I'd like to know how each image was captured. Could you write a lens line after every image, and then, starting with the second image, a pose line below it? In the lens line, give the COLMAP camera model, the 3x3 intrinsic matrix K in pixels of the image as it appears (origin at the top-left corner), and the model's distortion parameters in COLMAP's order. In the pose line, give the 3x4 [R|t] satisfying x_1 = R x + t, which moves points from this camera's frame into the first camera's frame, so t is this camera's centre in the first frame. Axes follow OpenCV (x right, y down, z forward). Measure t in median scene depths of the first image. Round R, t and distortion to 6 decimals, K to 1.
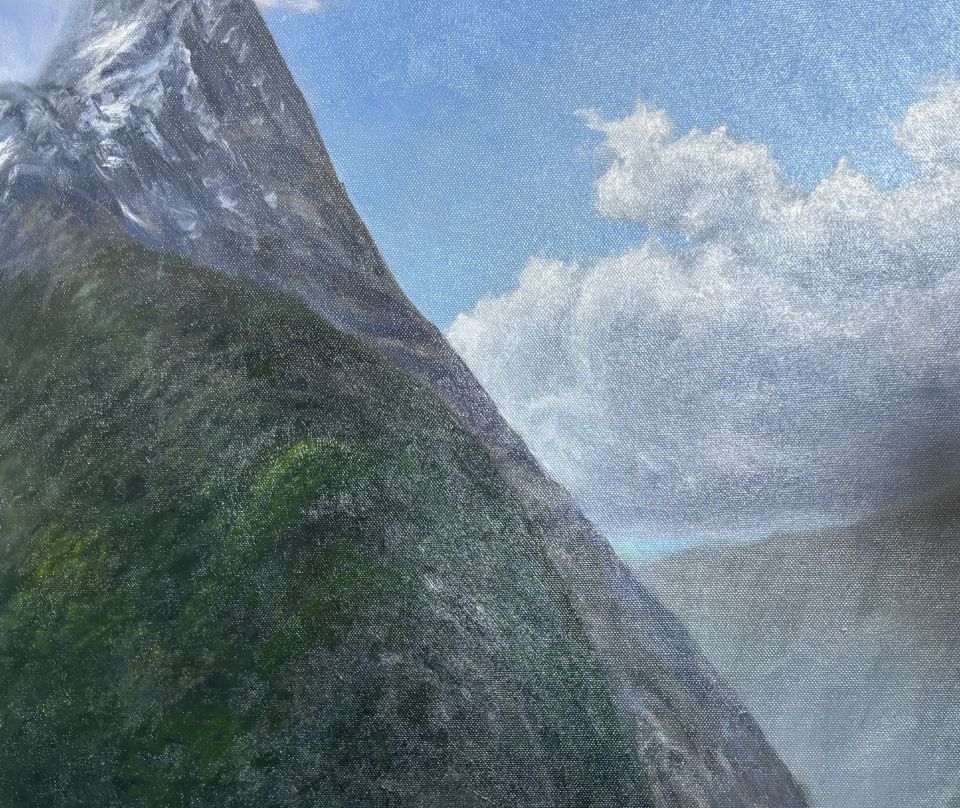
lens RADIAL K [[1028.7, 0, 471.1], [0, 1028.7, 407.7], [0, 0, 1]] dist [0.029009, 0.000000]
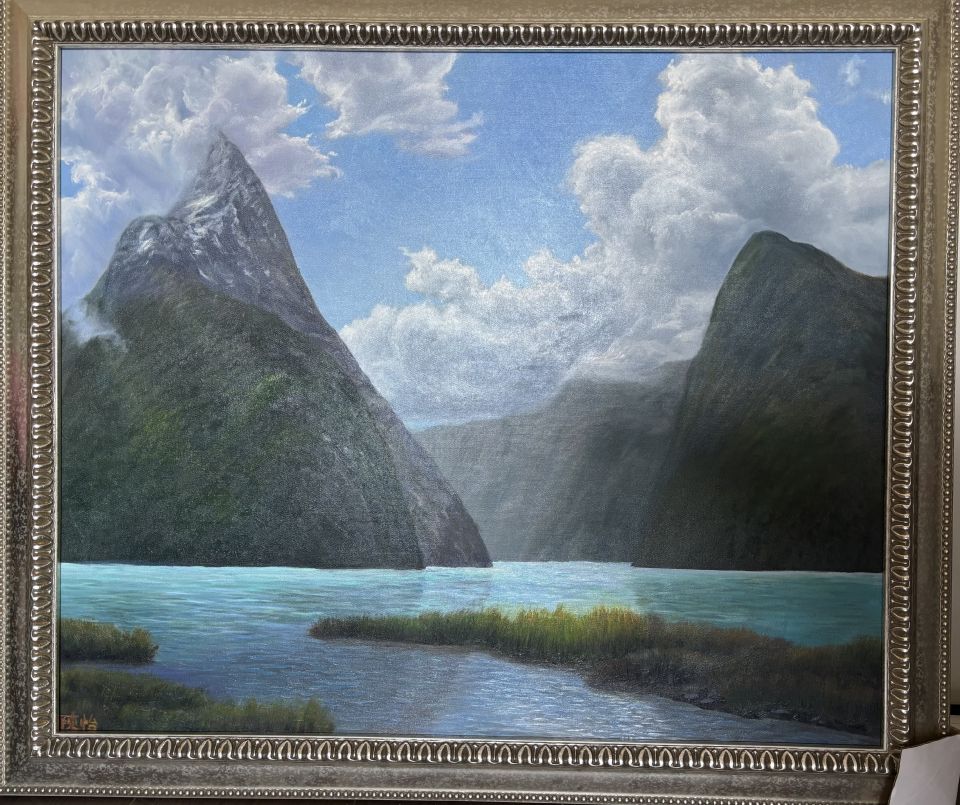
lens RADIAL K [[706.7, 0, 475.0], [0, 706.7, 395.5], [0, 0, 1]] dist [-0.005729, -0.007022]
pose [[0.972049, 0.042509, 0.230897, -0.092261], [-0.065258, 0.993637, 0.091795, -0.101805], [-0.225526, -0.104297, 0.968638, -0.676683]]
